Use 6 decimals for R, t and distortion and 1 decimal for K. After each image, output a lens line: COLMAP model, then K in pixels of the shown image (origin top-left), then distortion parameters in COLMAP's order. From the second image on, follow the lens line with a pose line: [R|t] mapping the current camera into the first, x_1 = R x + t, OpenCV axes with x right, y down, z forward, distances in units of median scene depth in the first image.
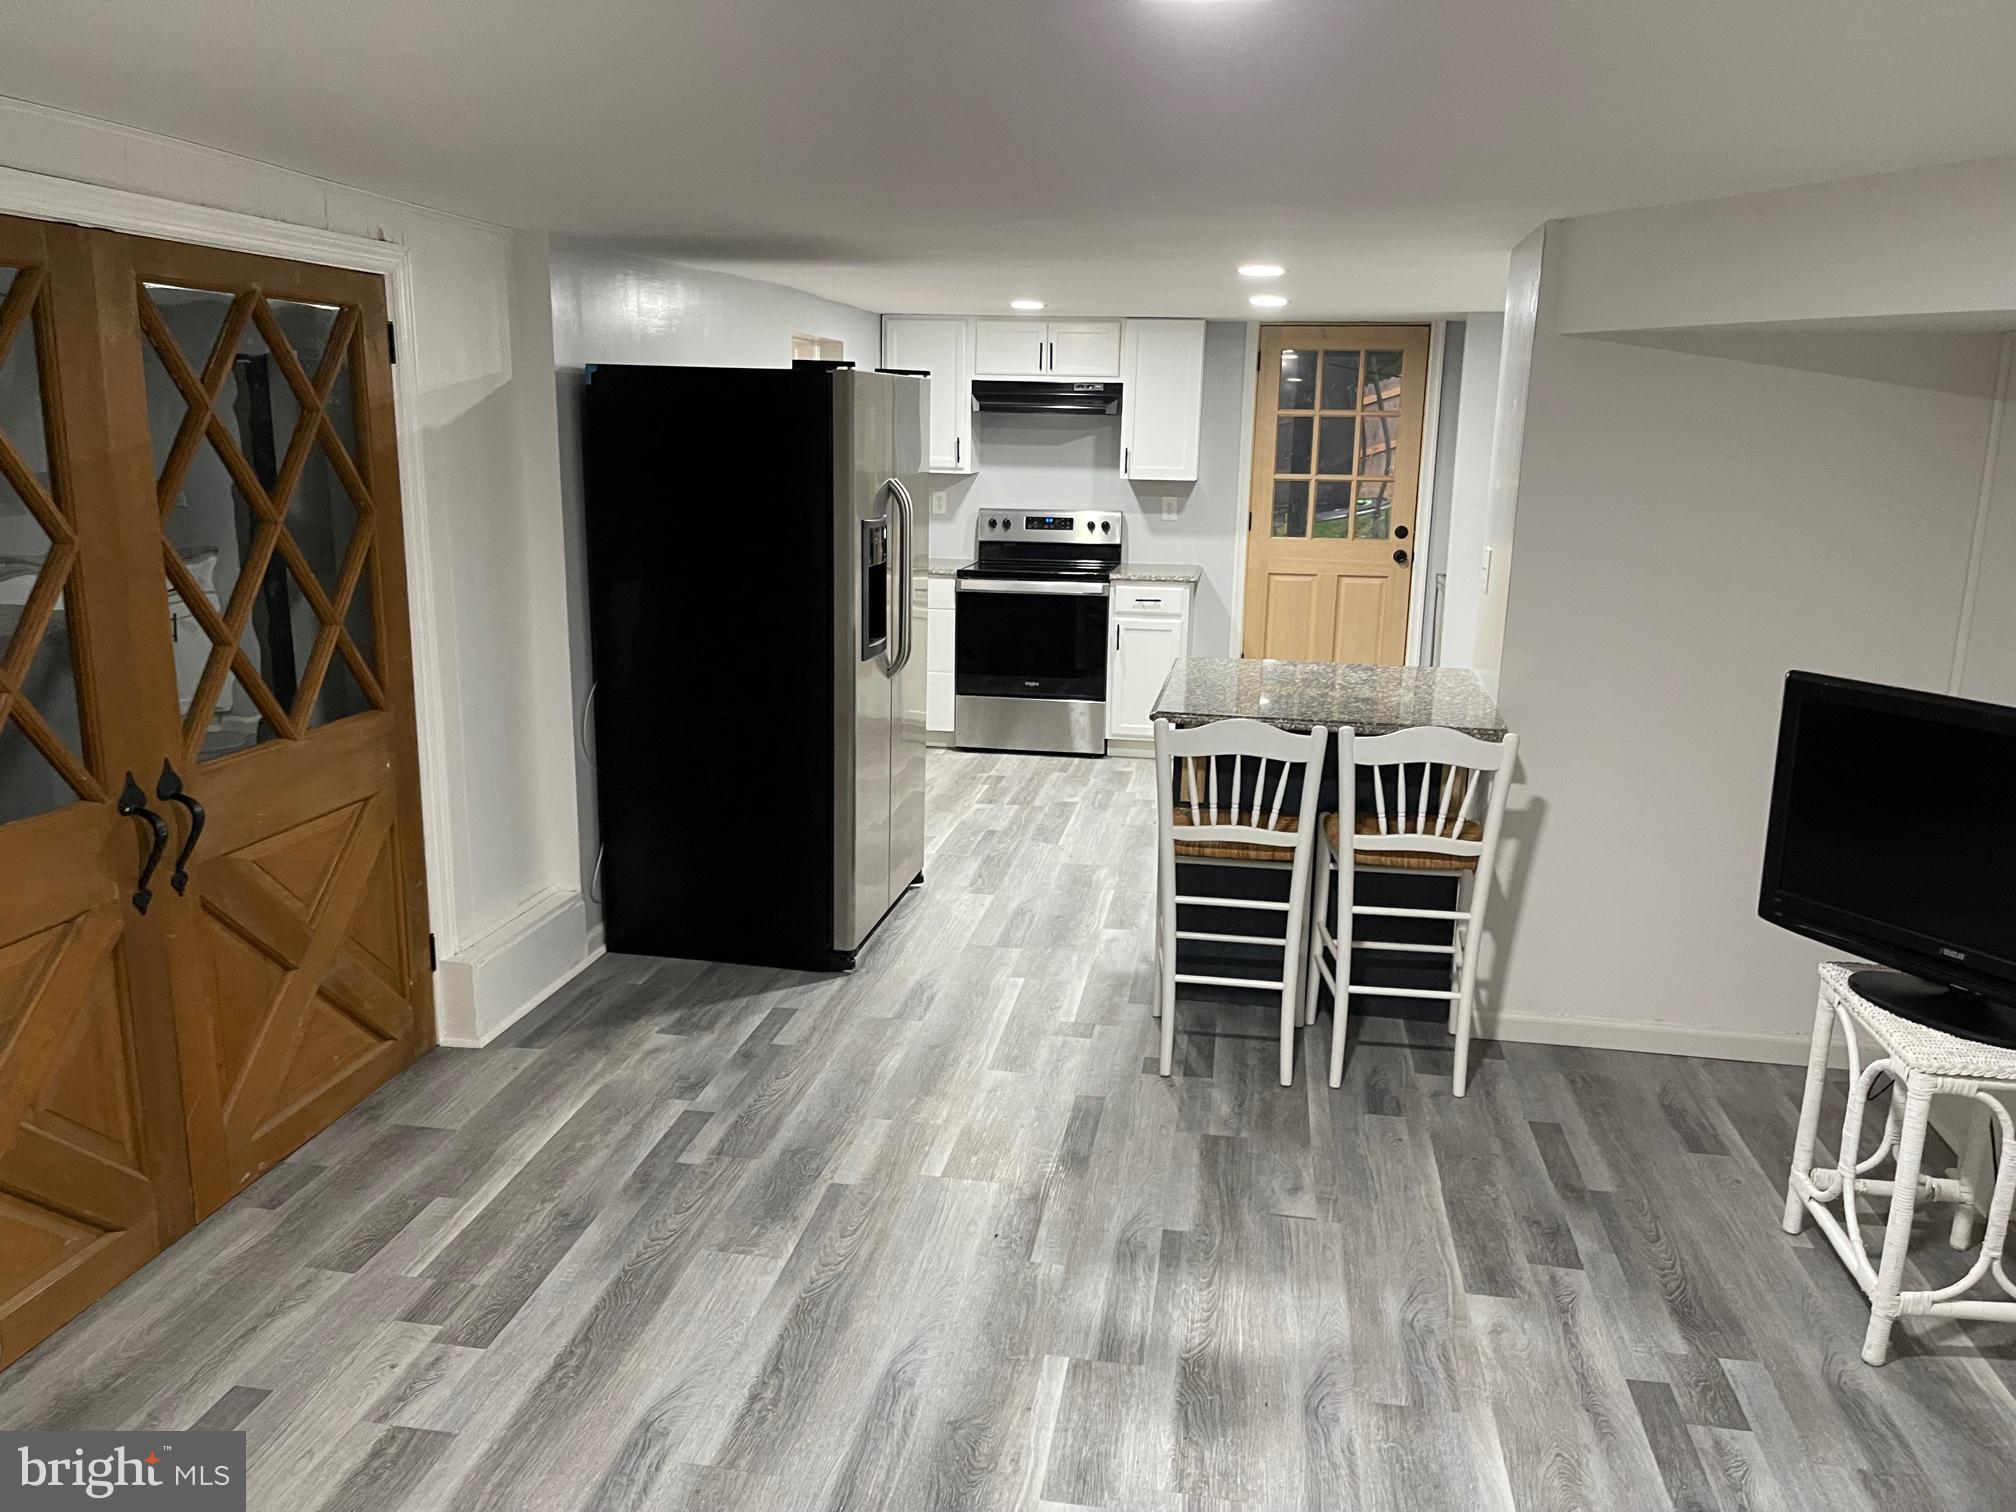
lens RADIAL K [[1503.6, 0, 1020.5], [0, 1503.6, 749.9], [0, 0, 1]] dist [0.116997, -0.159730]
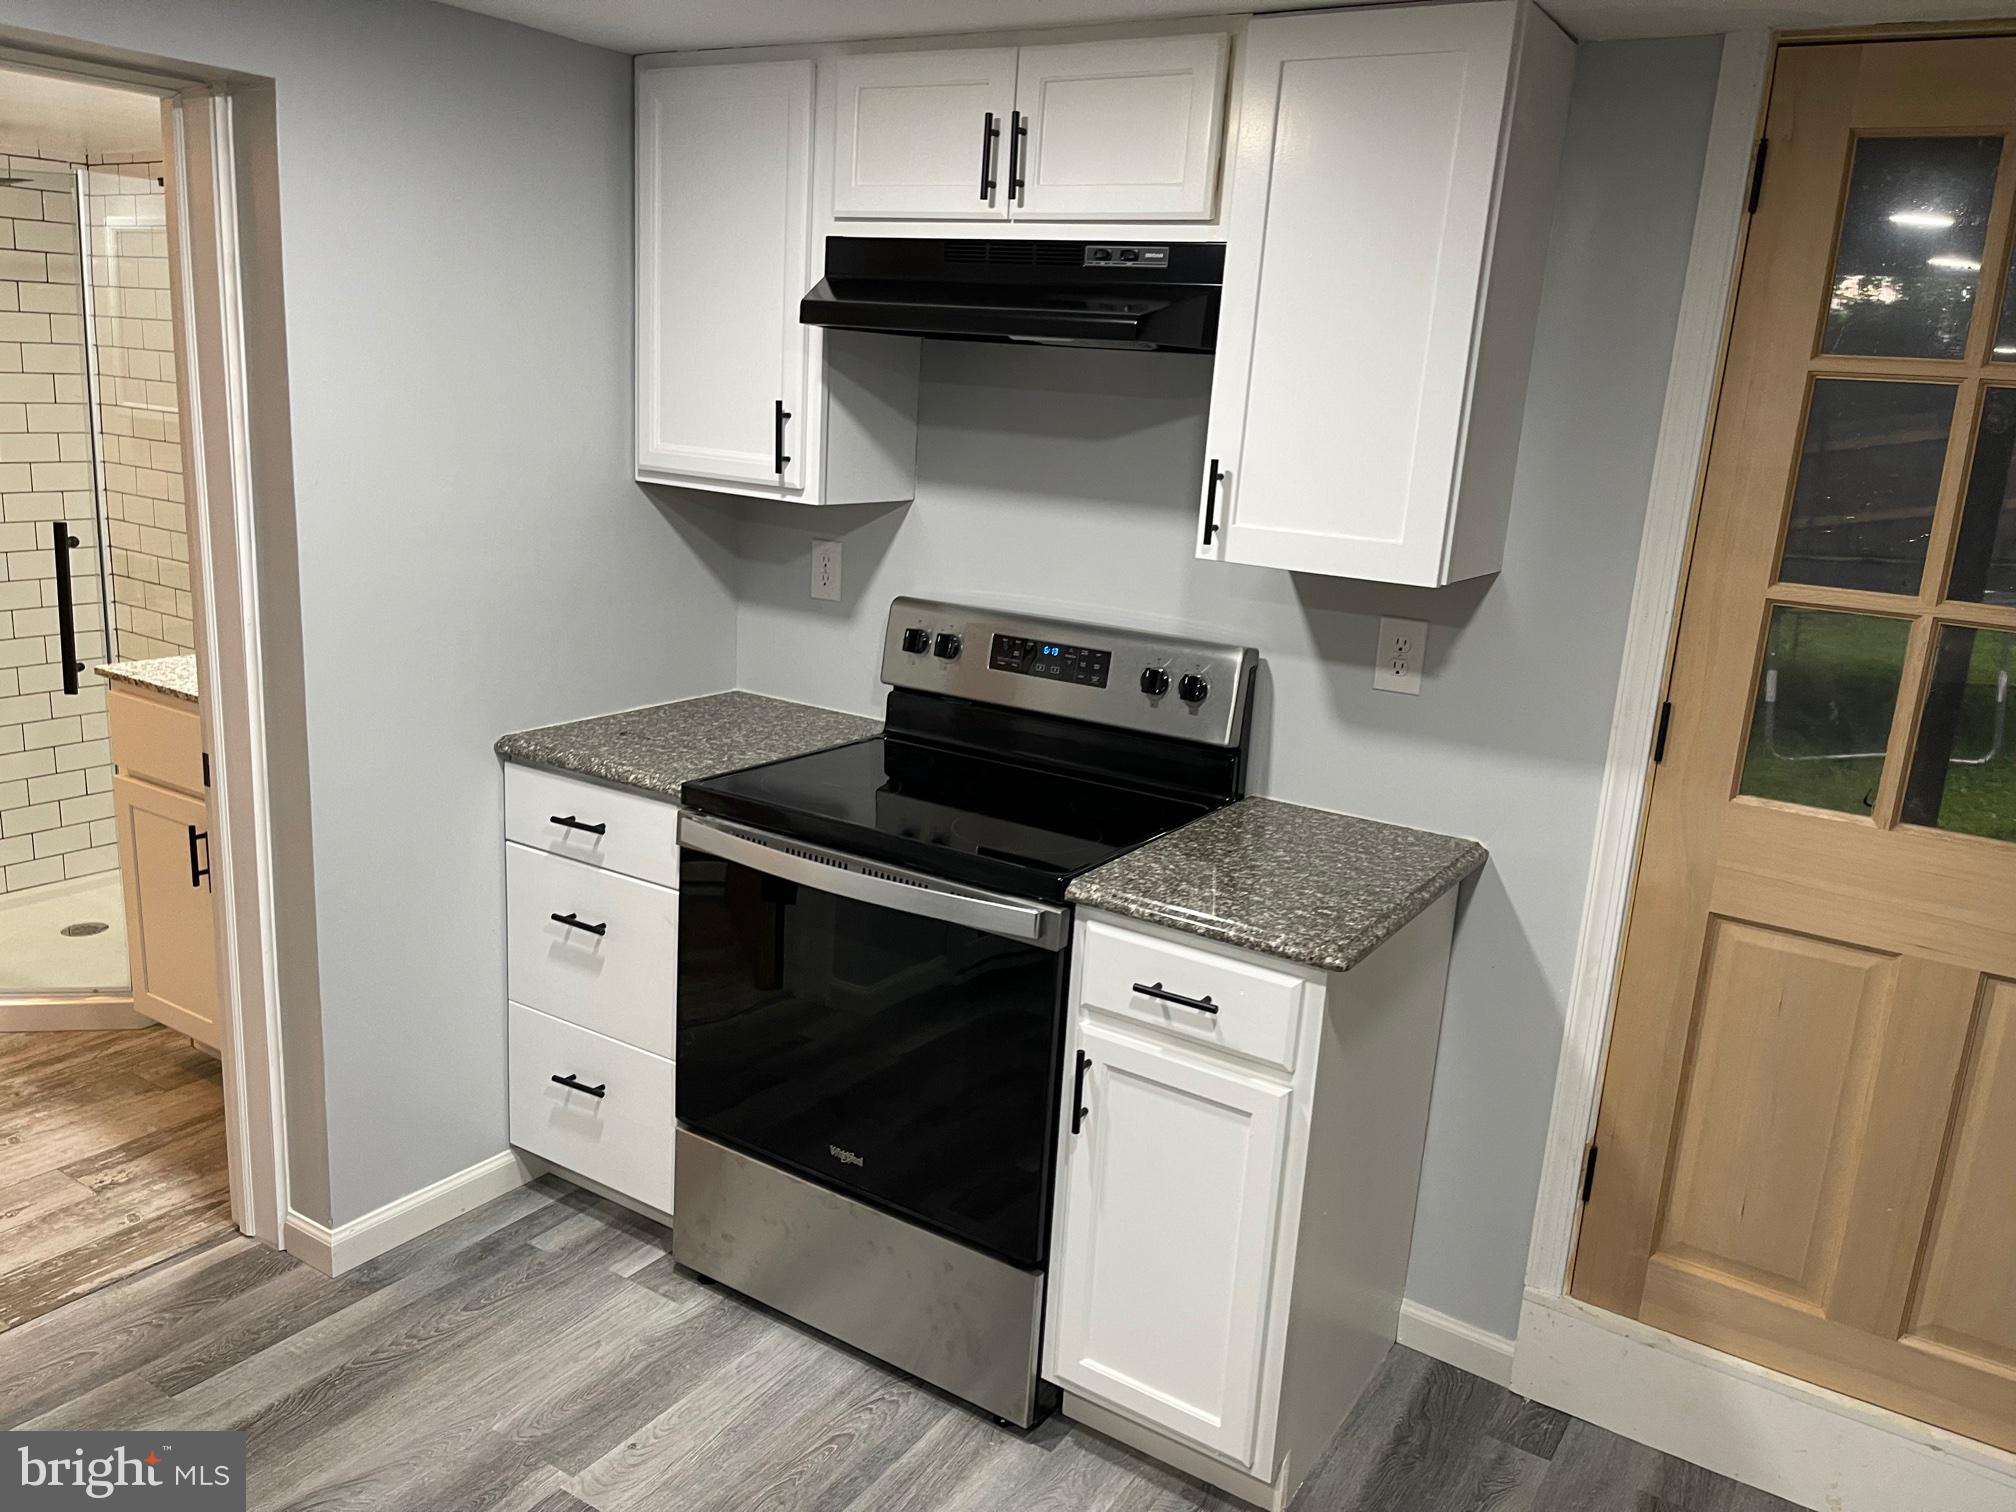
lens RADIAL K [[1503.6, 0, 1020.5], [0, 1503.6, 749.9], [0, 0, 1]] dist [0.116997, -0.159730]
pose [[0.916483, 0.133464, -0.377157, 0.151718], [-0.131253, 0.990842, 0.031686, -0.142612], [0.377932, 0.020463, 0.925607, 0.685749]]
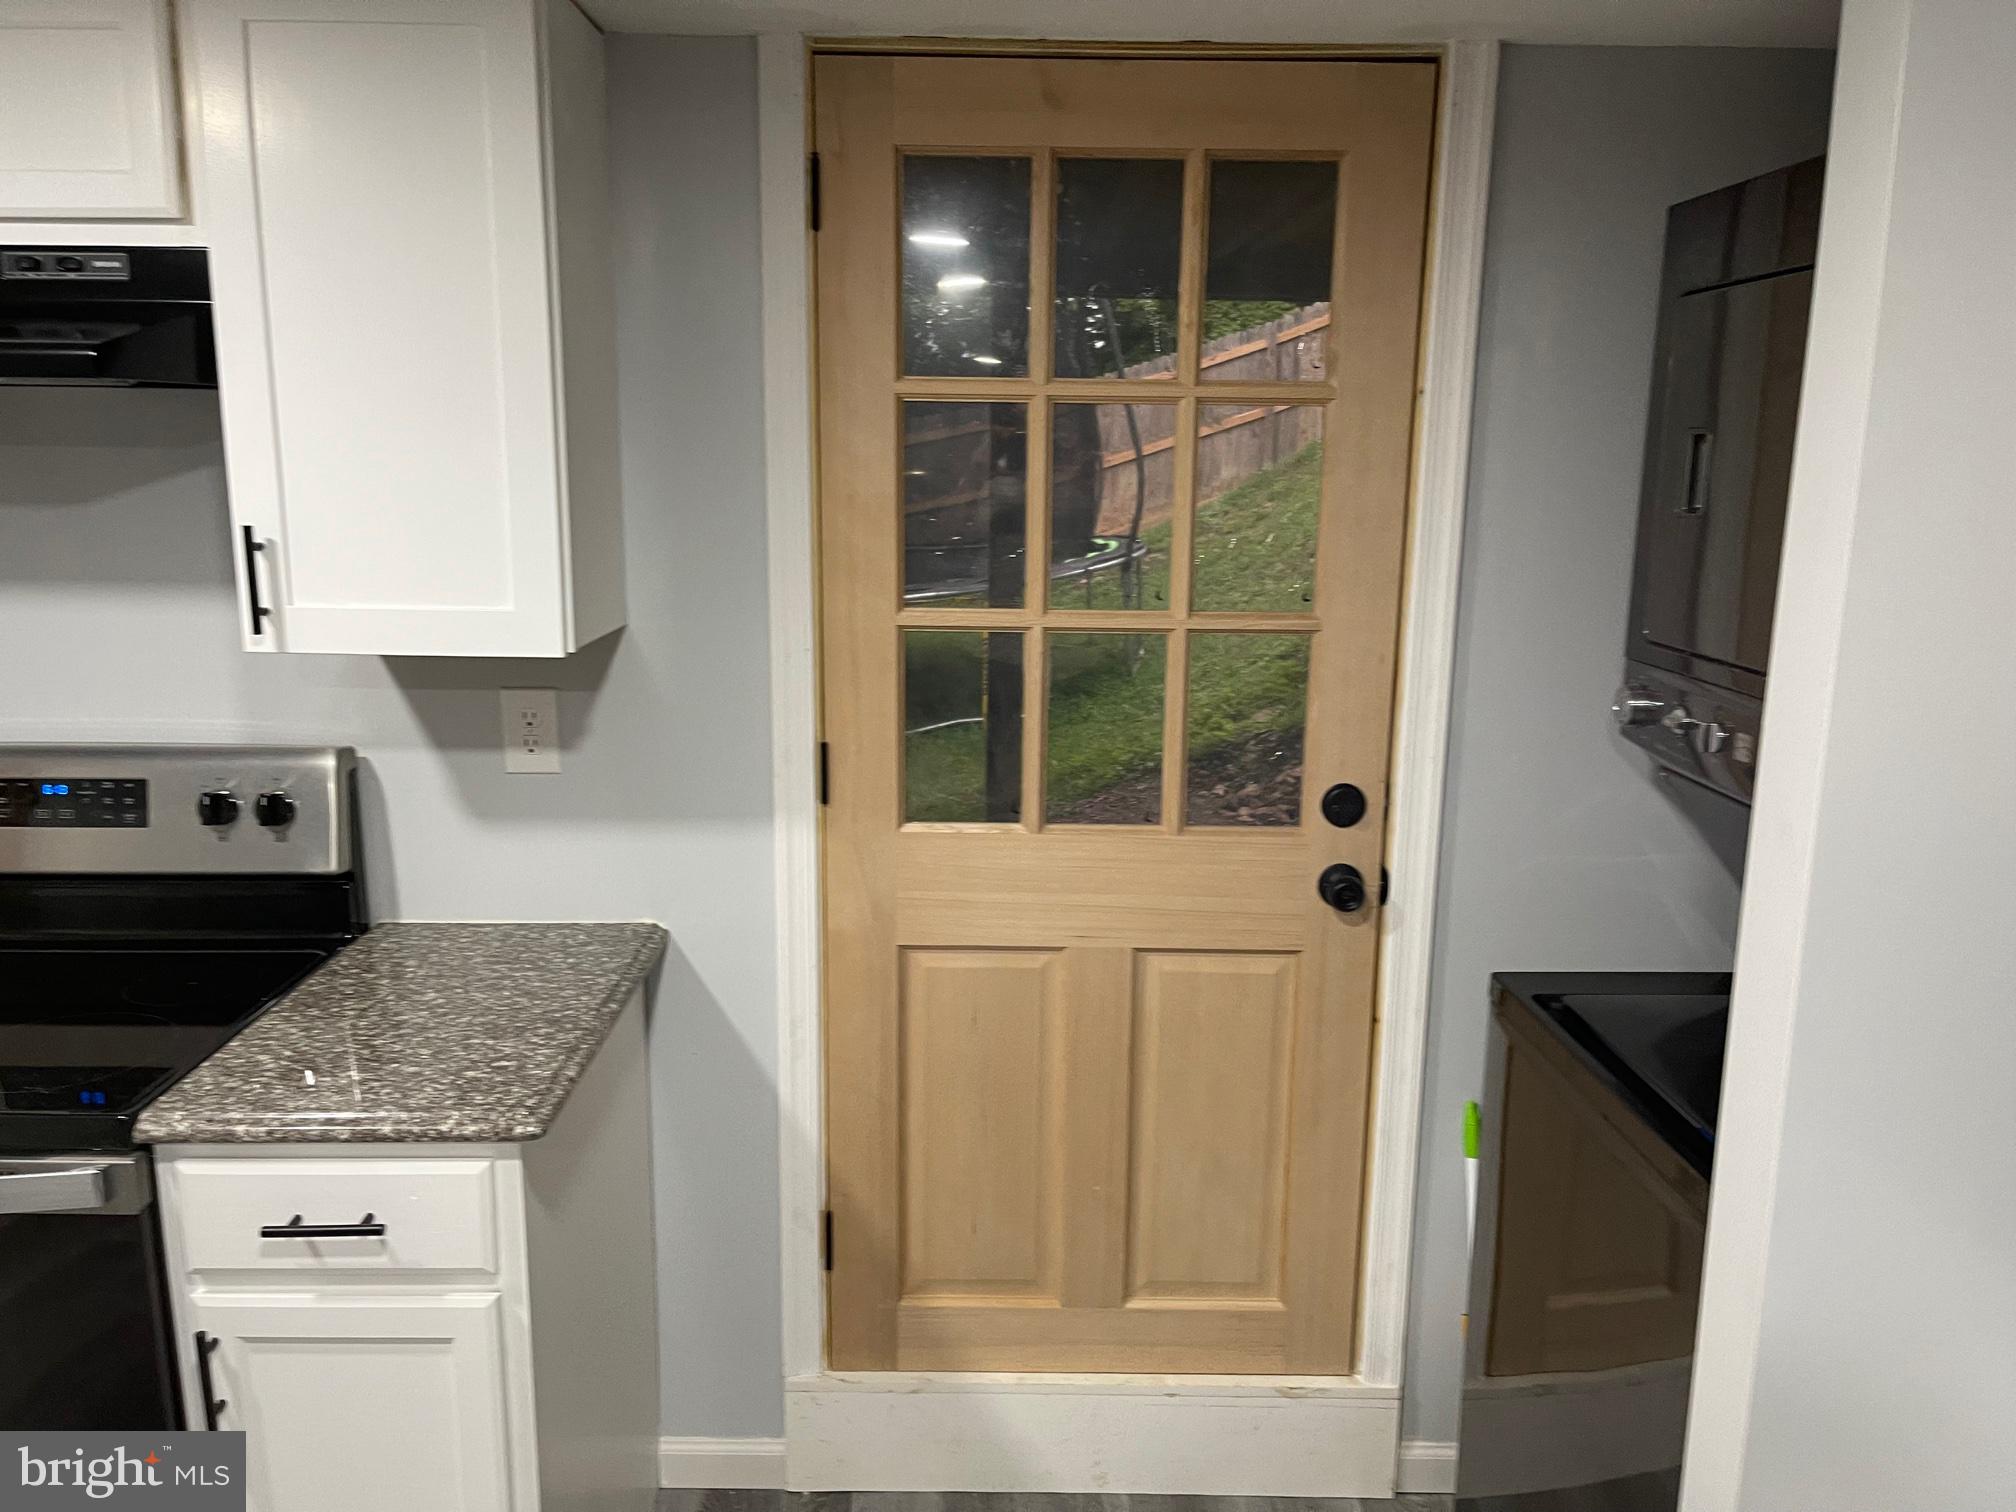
lens RADIAL K [[1508.9, 0, 1022.6], [0, 1508.9, 754.9], [0, 0, 1]] dist [0.014291, -0.006260]
pose [[0.983661, -0.040463, 0.175423, 0.141210], [0.040964, 0.999160, 0.000762, -0.155158], [-0.175306, 0.006437, 0.984493, 0.726855]]
